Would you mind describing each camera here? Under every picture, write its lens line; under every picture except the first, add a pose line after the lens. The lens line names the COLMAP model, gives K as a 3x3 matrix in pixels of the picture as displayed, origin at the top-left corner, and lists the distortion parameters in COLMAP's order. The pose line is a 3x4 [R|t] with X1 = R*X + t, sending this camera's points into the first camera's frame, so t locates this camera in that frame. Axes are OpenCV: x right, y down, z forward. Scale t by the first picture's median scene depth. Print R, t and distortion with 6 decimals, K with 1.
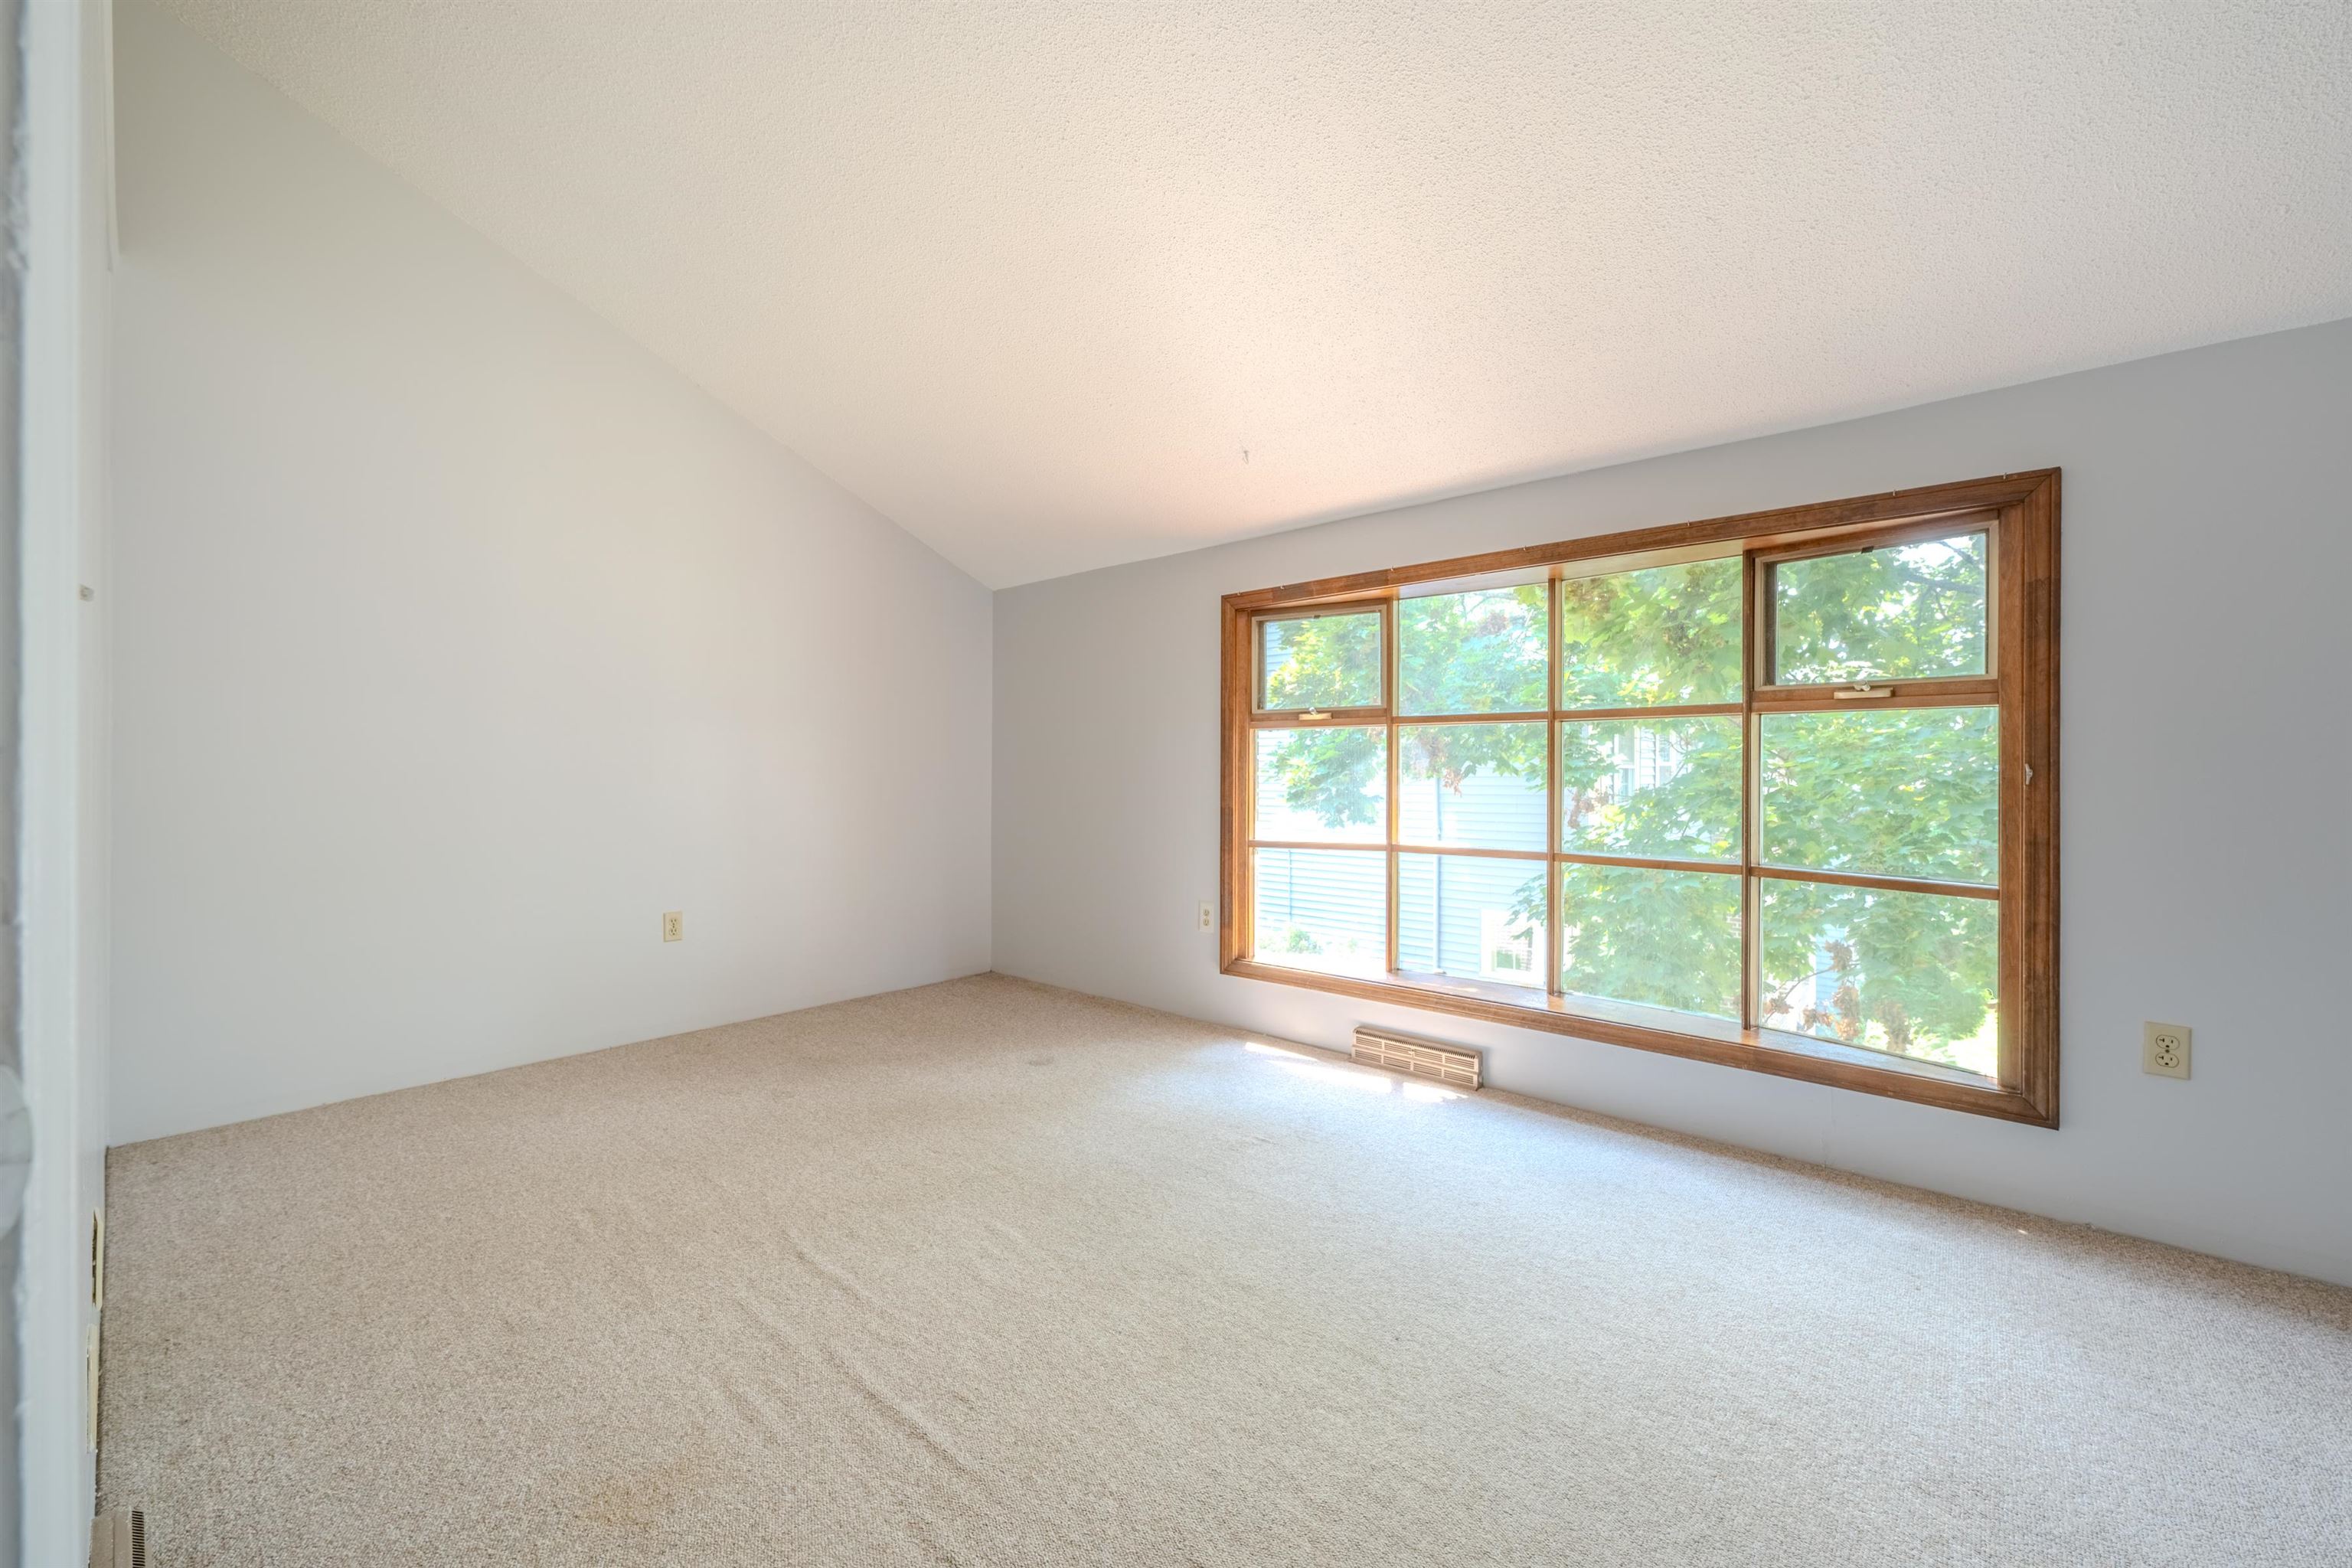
lens RADIAL K [[903.9, 0, 1176.0], [0, 903.9, 784.0], [0, 0, 1]] dist [-0.000694, -0.000053]
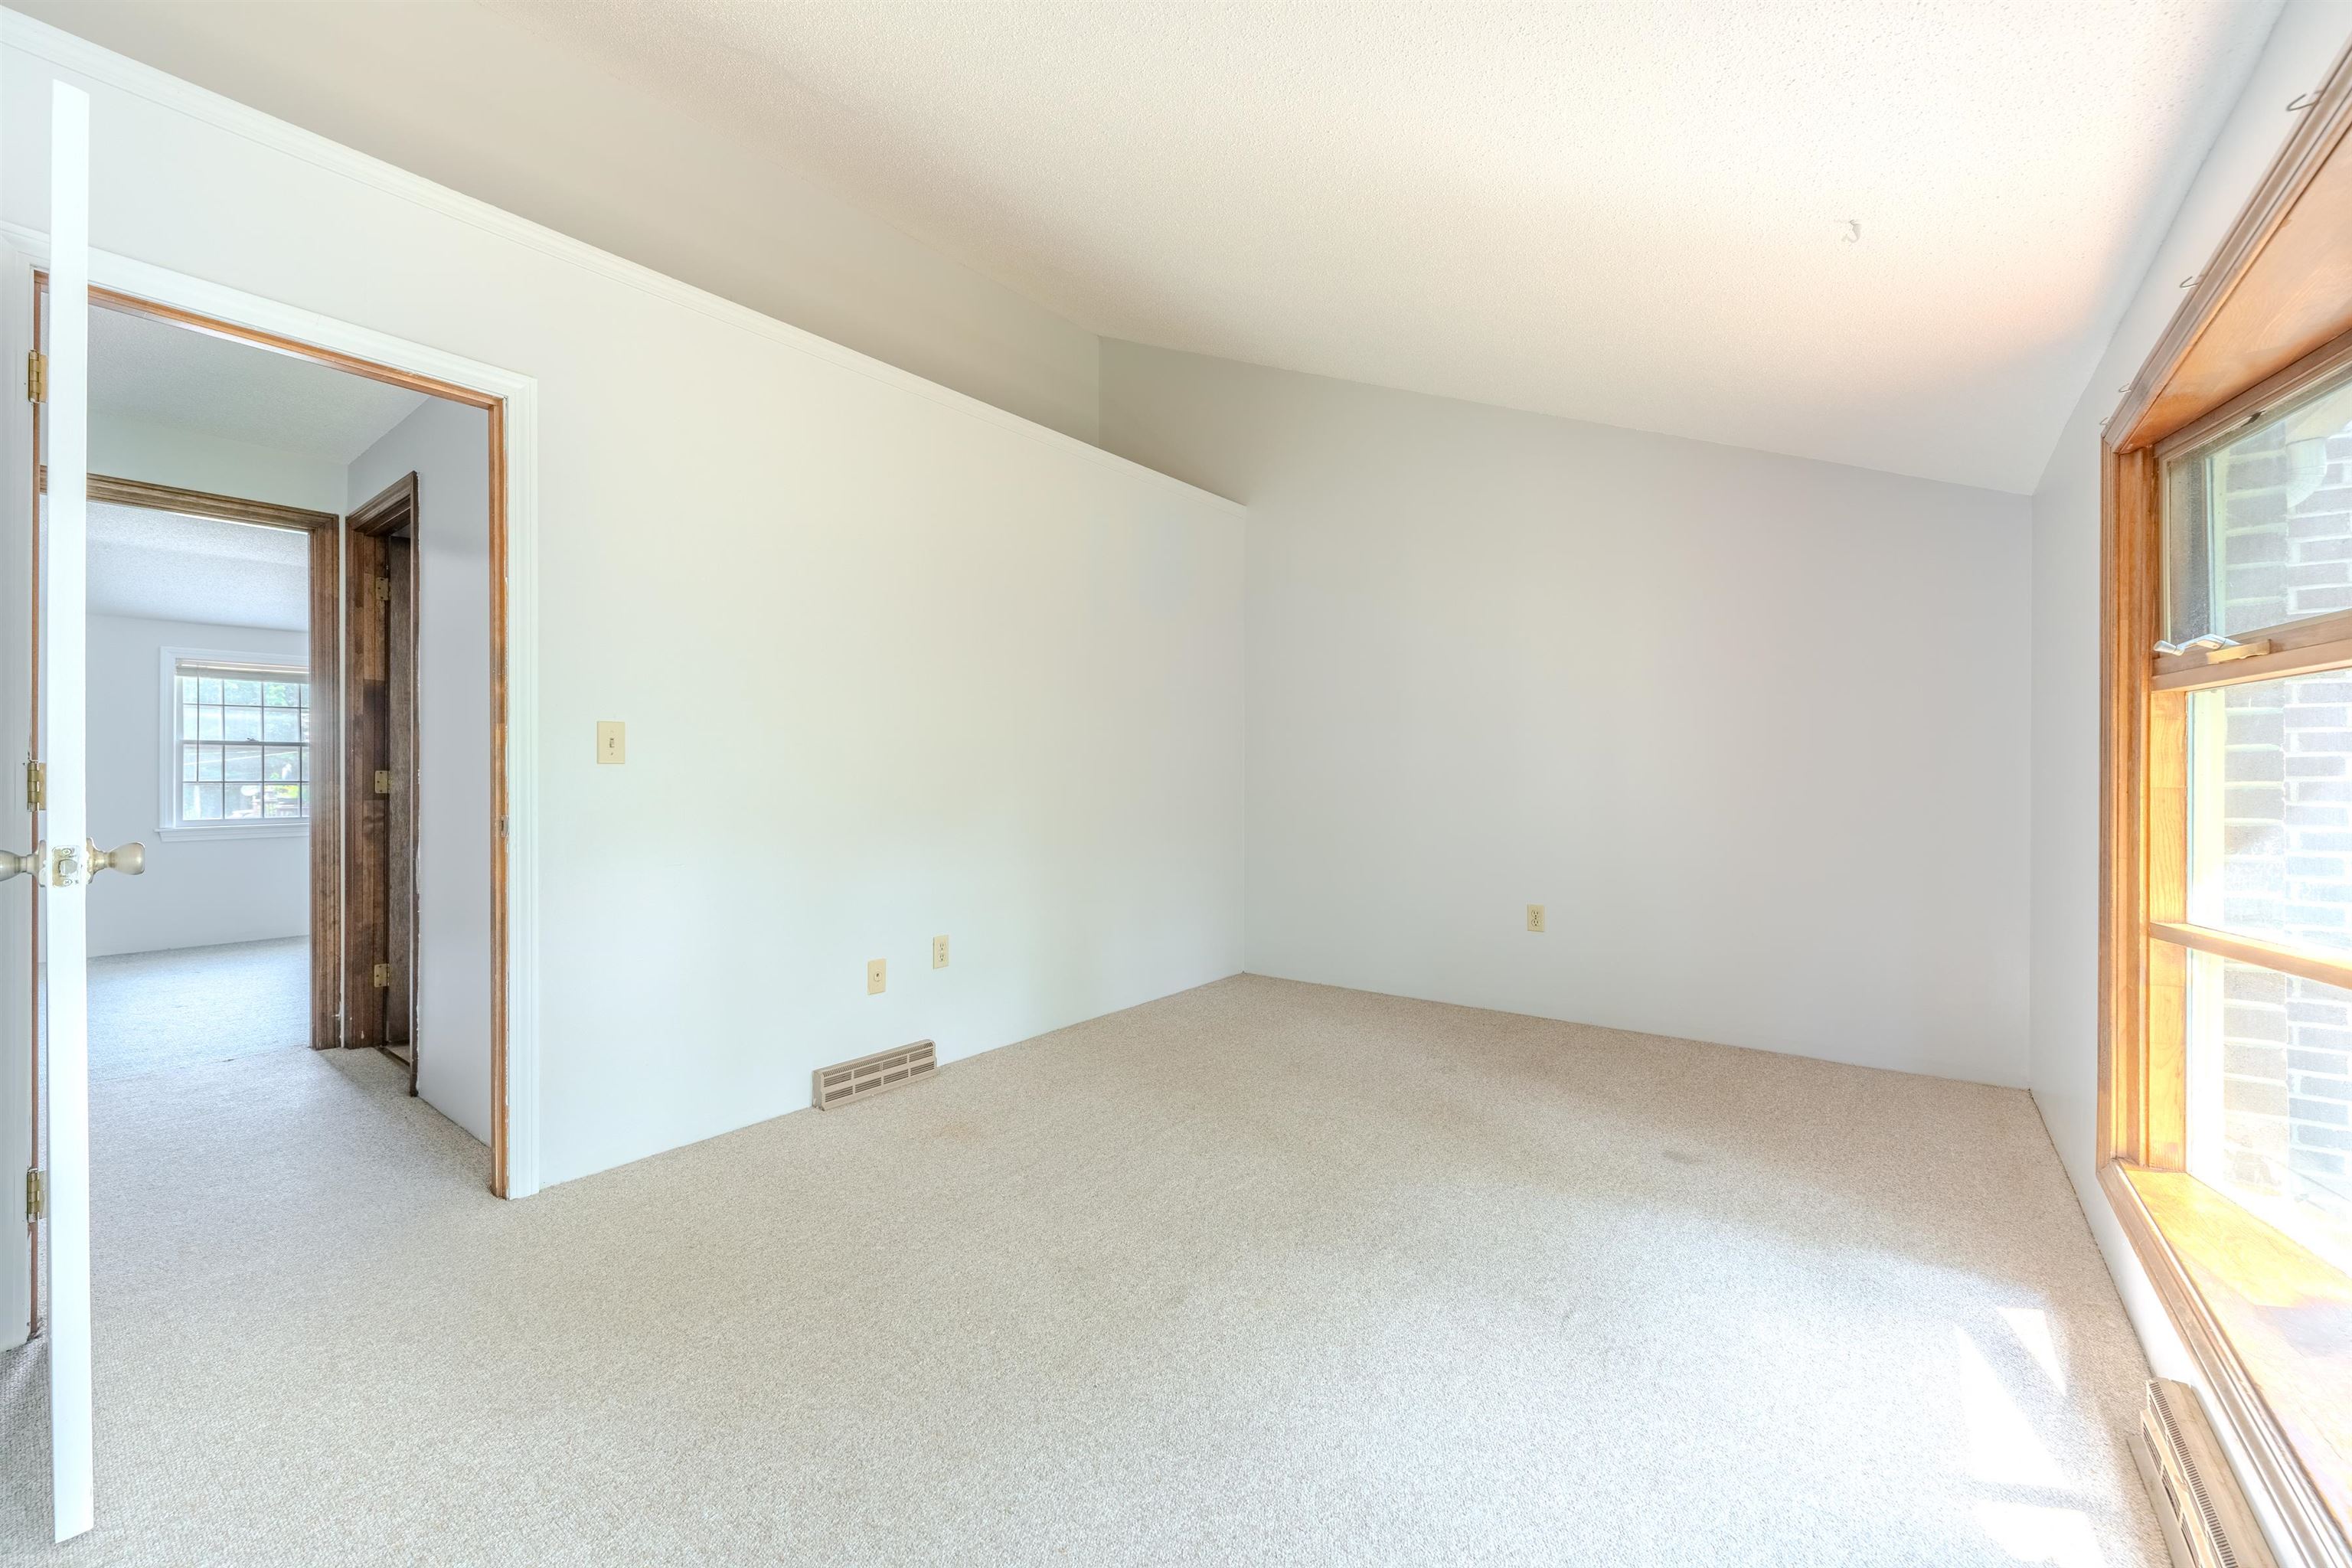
lens RADIAL K [[958.9, 0, 1176.0], [0, 958.9, 784.0], [0, 0, 1]] dist [0.001029, 0.000073]
pose [[0.069652, 0.005050, -0.997559, 0.634891], [-0.007810, 0.999959, 0.004517, -0.009622], [0.997541, 0.007477, 0.069689, 0.515779]]
